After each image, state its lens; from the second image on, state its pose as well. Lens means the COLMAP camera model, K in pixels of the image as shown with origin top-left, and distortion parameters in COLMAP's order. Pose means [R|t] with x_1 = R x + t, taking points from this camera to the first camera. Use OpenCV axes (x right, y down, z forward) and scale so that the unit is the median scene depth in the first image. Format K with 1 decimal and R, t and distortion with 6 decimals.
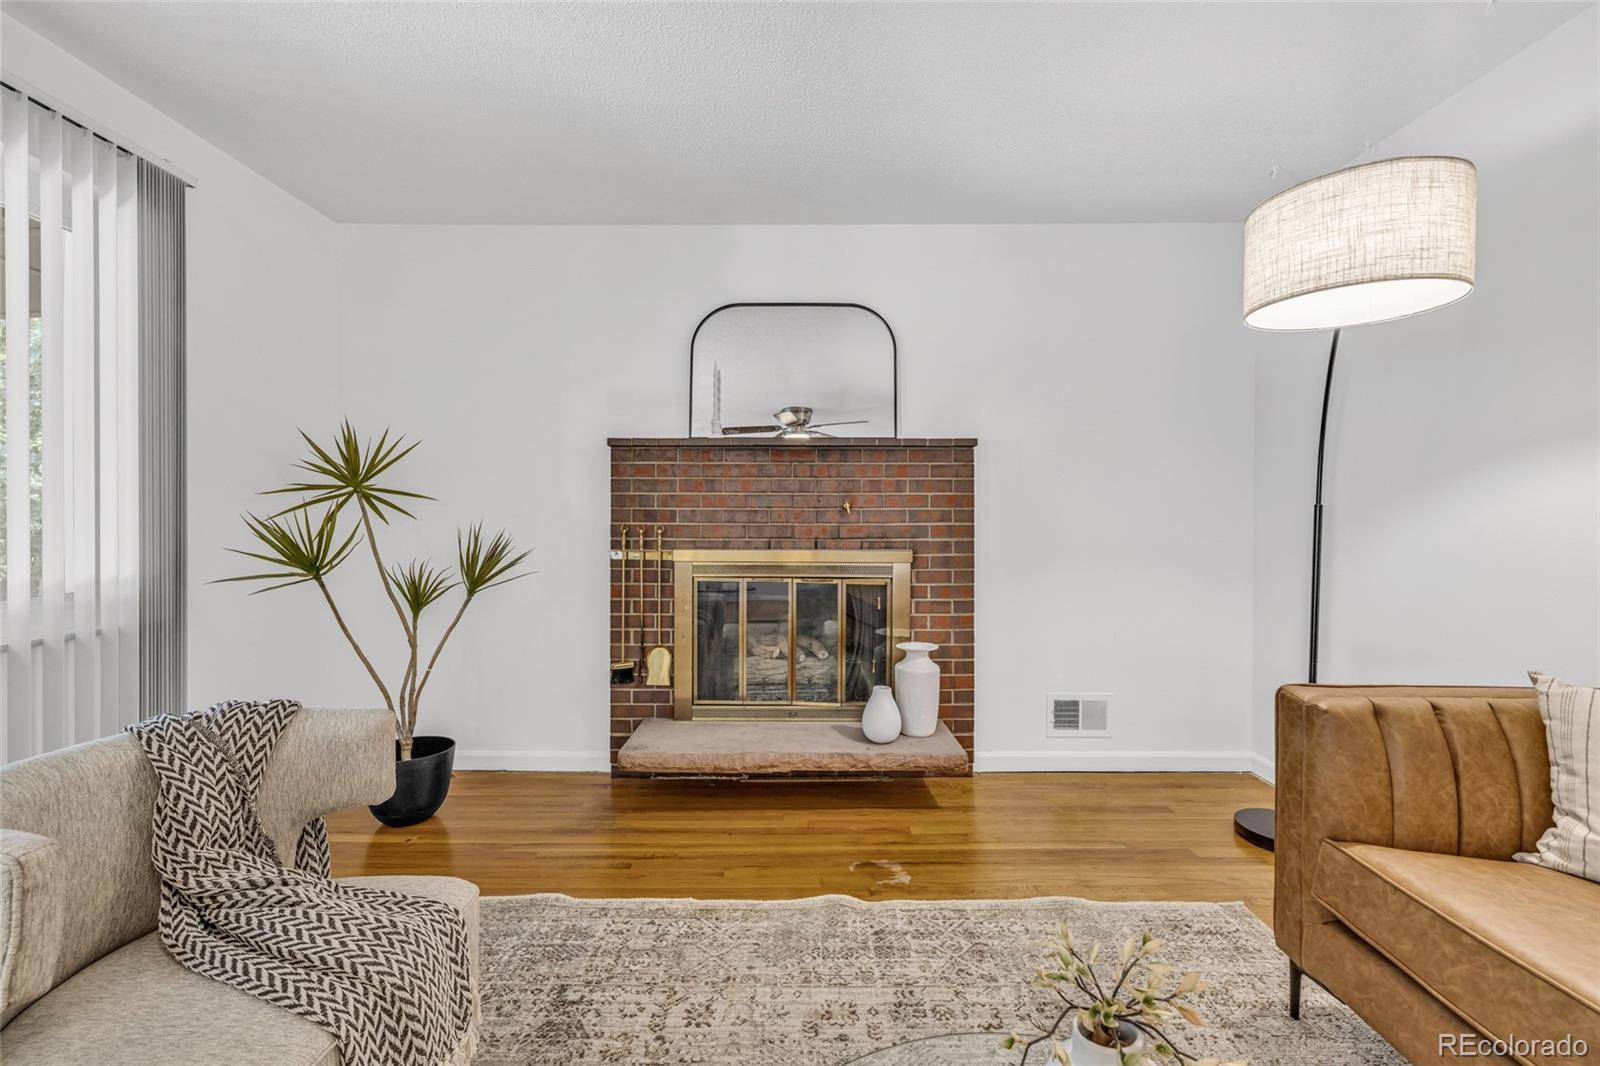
lens RADIAL K [[667.2, 0, 791.5], [0, 667.2, 522.0], [0, 0, 1]] dist [-0.000639, -0.000058]
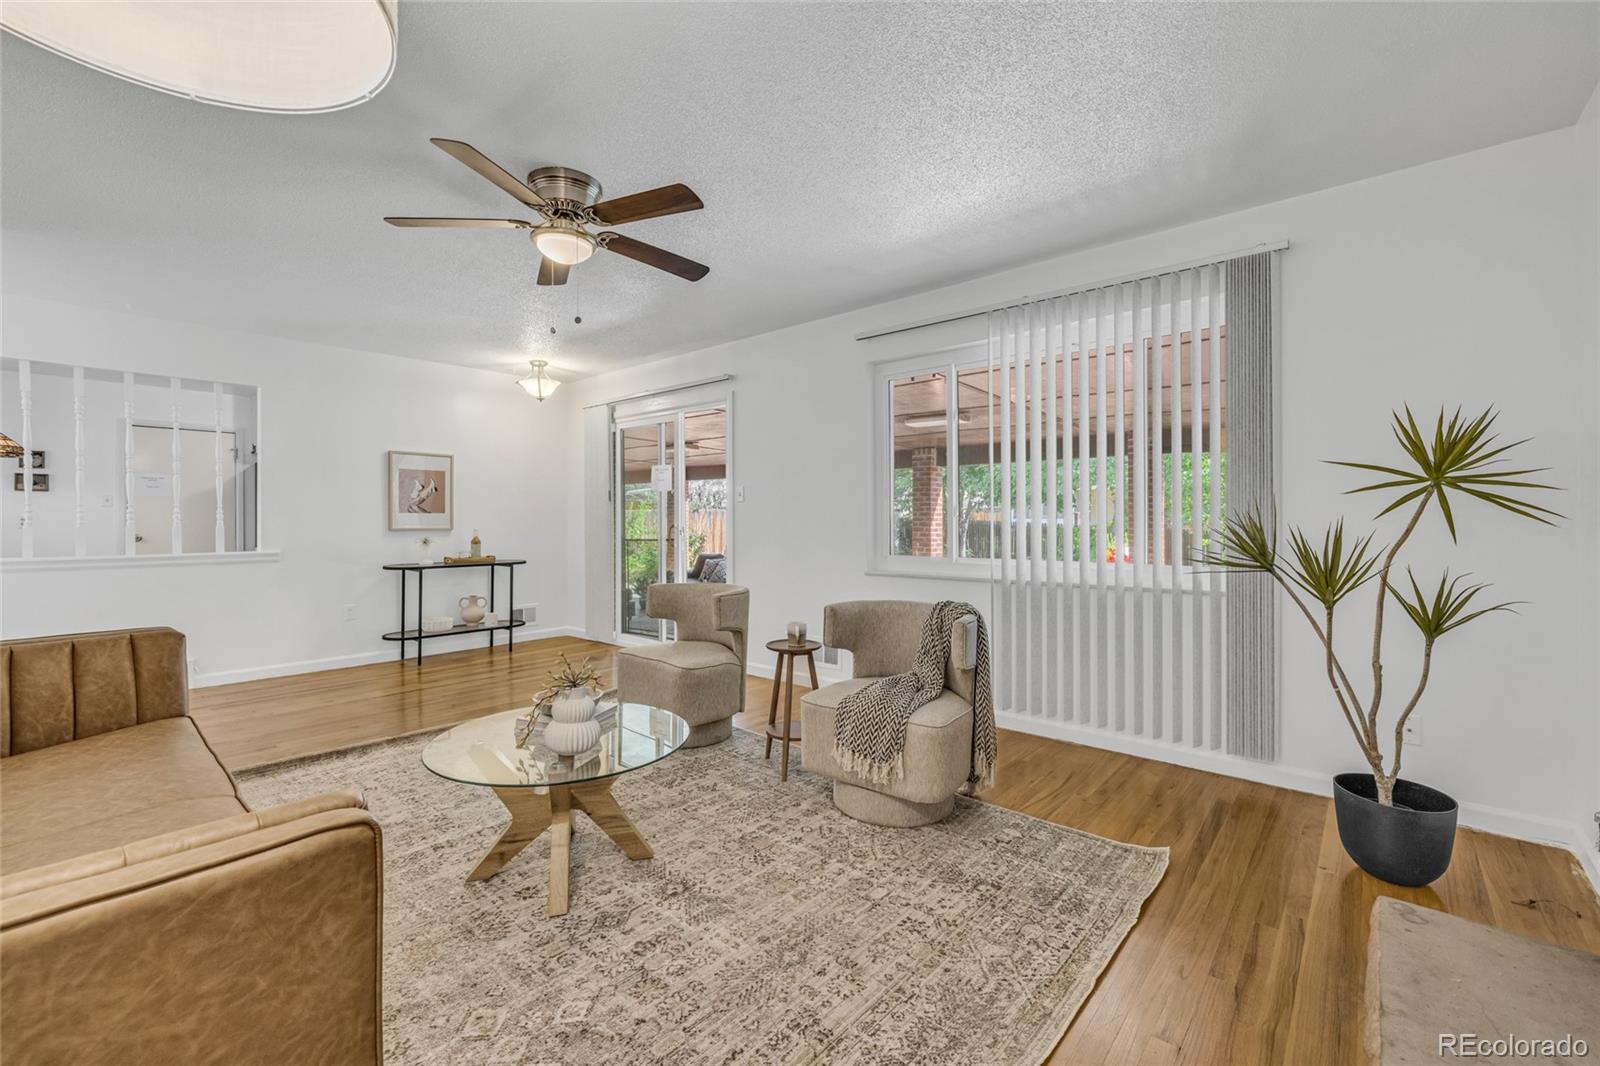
lens RADIAL K [[667.2, 0, 791.5], [0, 667.2, 522.0], [0, 0, 1]] dist [-0.000639, -0.000058]
pose [[-0.657612, 0.006710, -0.753327, 0.877935], [0.005456, 0.999977, 0.004144, -0.004967], [0.753337, -0.001385, -0.657633, 1.556155]]
